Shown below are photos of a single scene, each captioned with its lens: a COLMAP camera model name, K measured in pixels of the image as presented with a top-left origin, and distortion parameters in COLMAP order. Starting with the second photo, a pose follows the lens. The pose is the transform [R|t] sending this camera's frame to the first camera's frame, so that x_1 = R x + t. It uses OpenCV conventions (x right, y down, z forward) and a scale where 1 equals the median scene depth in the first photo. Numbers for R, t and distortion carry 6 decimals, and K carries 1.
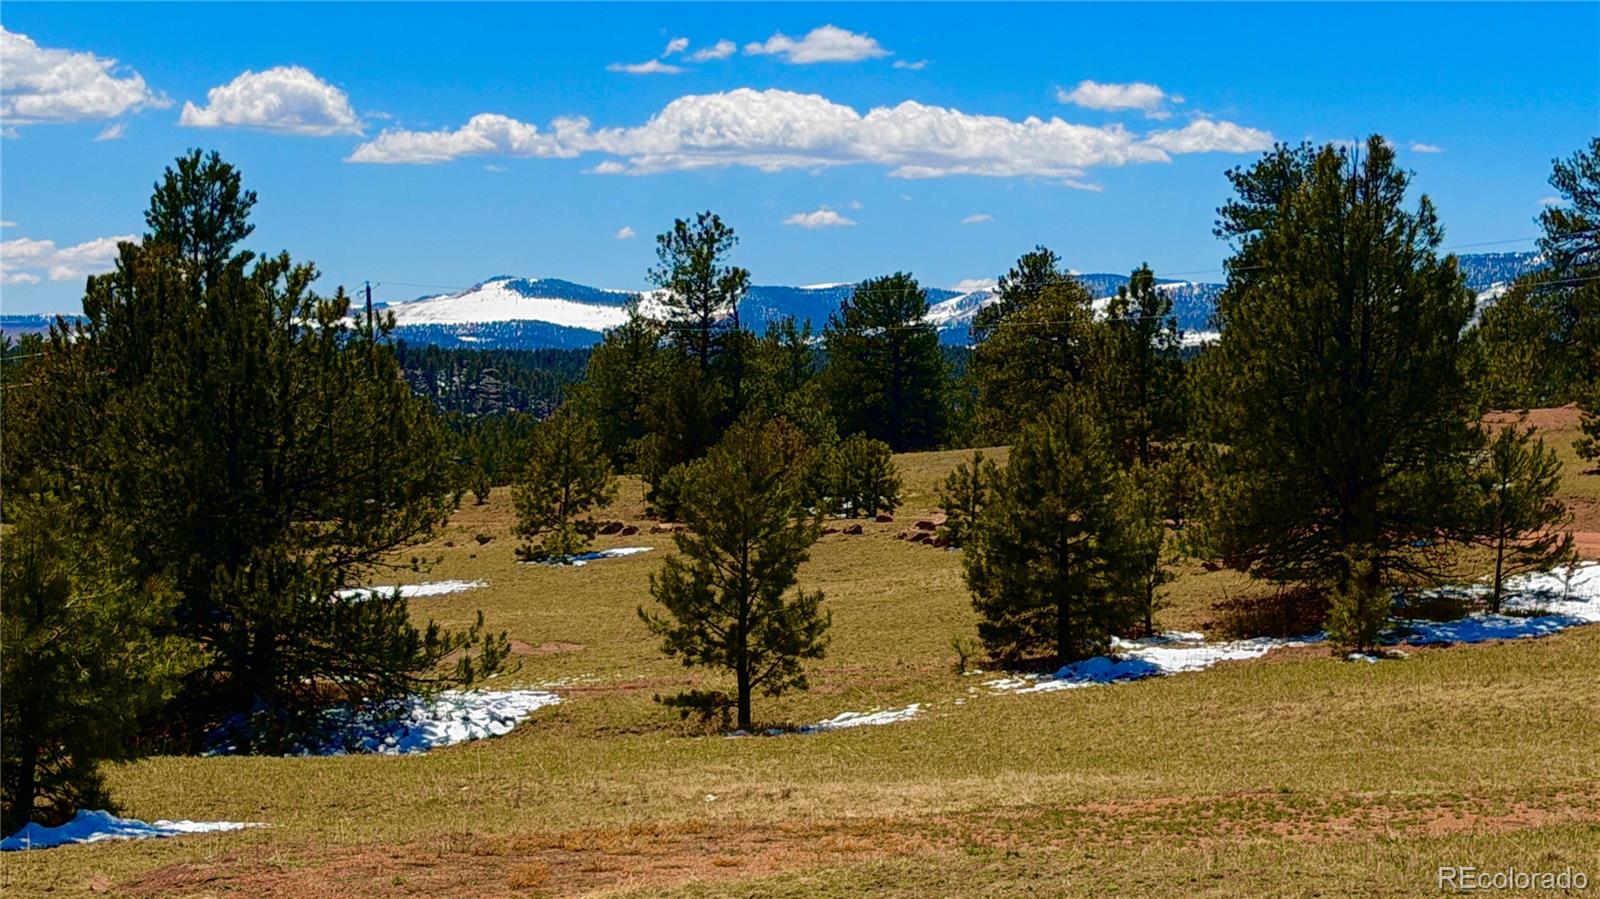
lens RADIAL K [[3715.0, 0, 801.1], [0, 3715.0, 443.6], [0, 0, 1]] dist [0.104921, 0.000000]
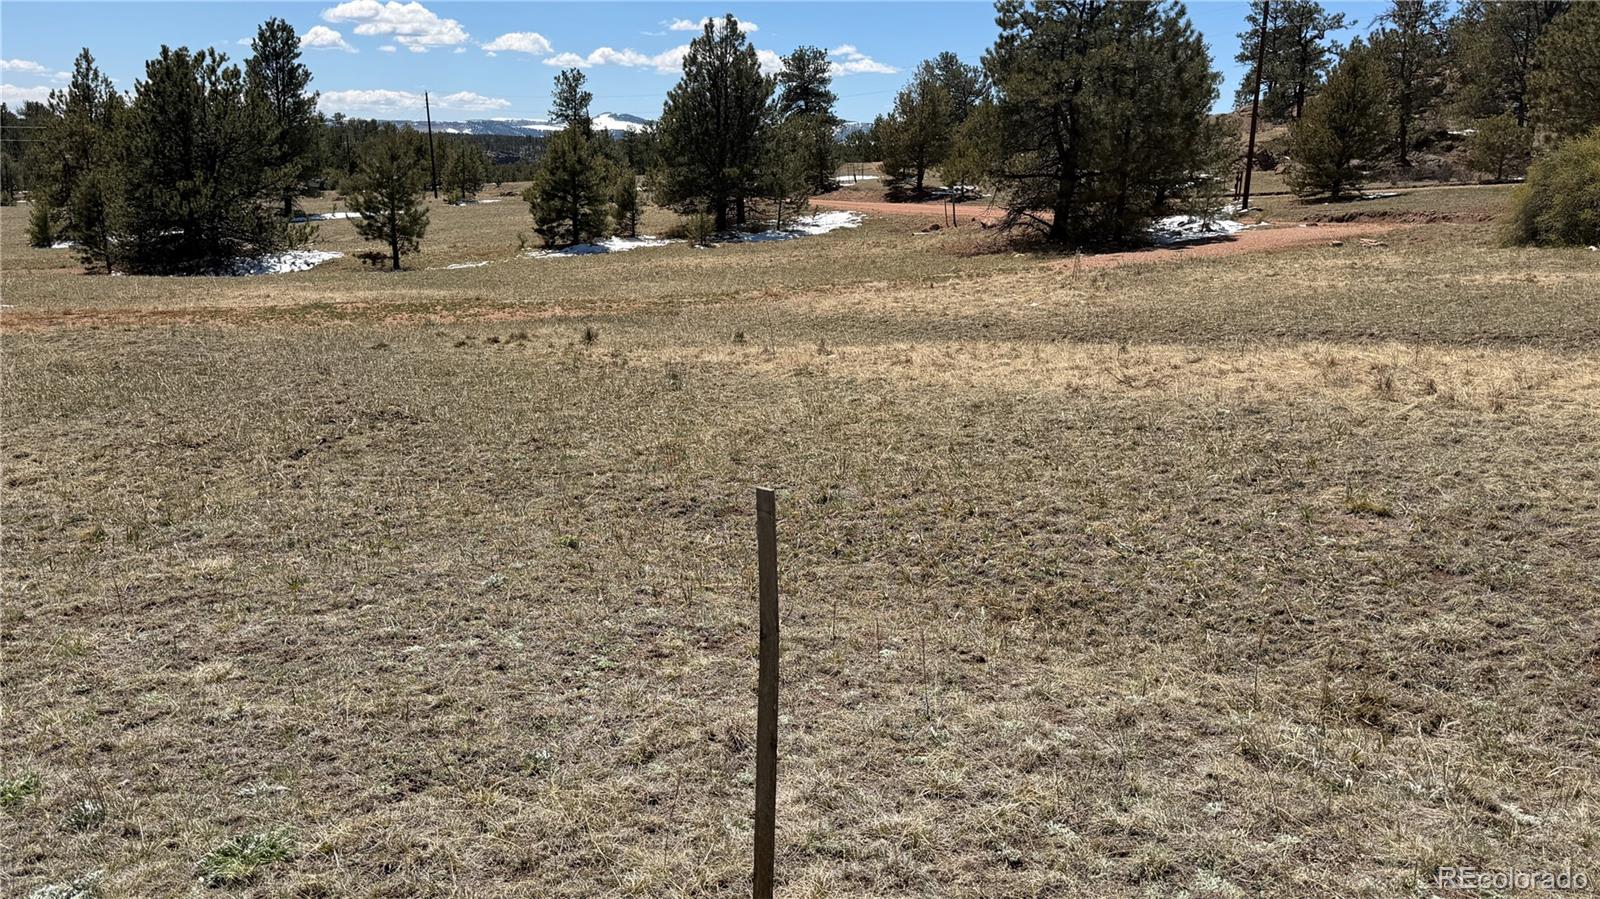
lens RADIAL K [[1308.5, 0, 799.0], [0, 1308.5, 442.9], [0, 0, 1]] dist [0.004956, -0.017543]
pose [[0.998771, 0.019857, 0.045414, 0.164109], [-0.028320, 0.980580, 0.194066, 0.016481], [-0.040678, -0.195113, 0.979937, 0.170743]]
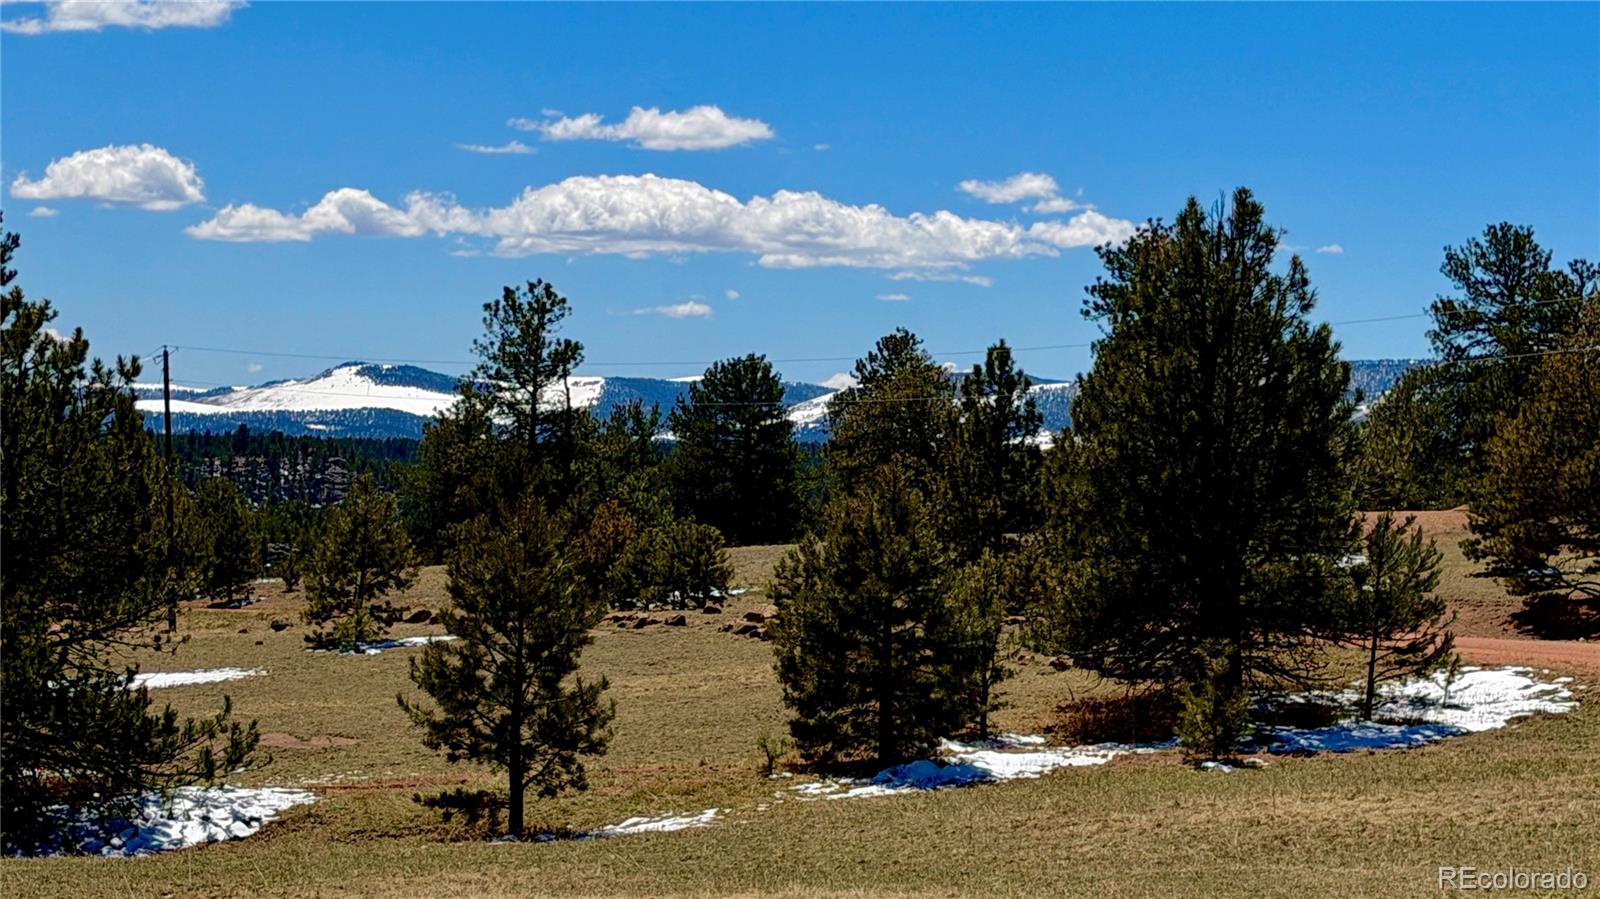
lens RADIAL K [[3855.2, 0, 796.4], [0, 3855.2, 449.1], [0, 0, 1]] dist [0.113185, 0.000000]
pose [[0.999299, 0.020233, 0.031497, 0.017512], [-0.019418, 0.999474, -0.025984, 0.006801], [-0.032006, 0.025354, 0.999166, 0.068410]]
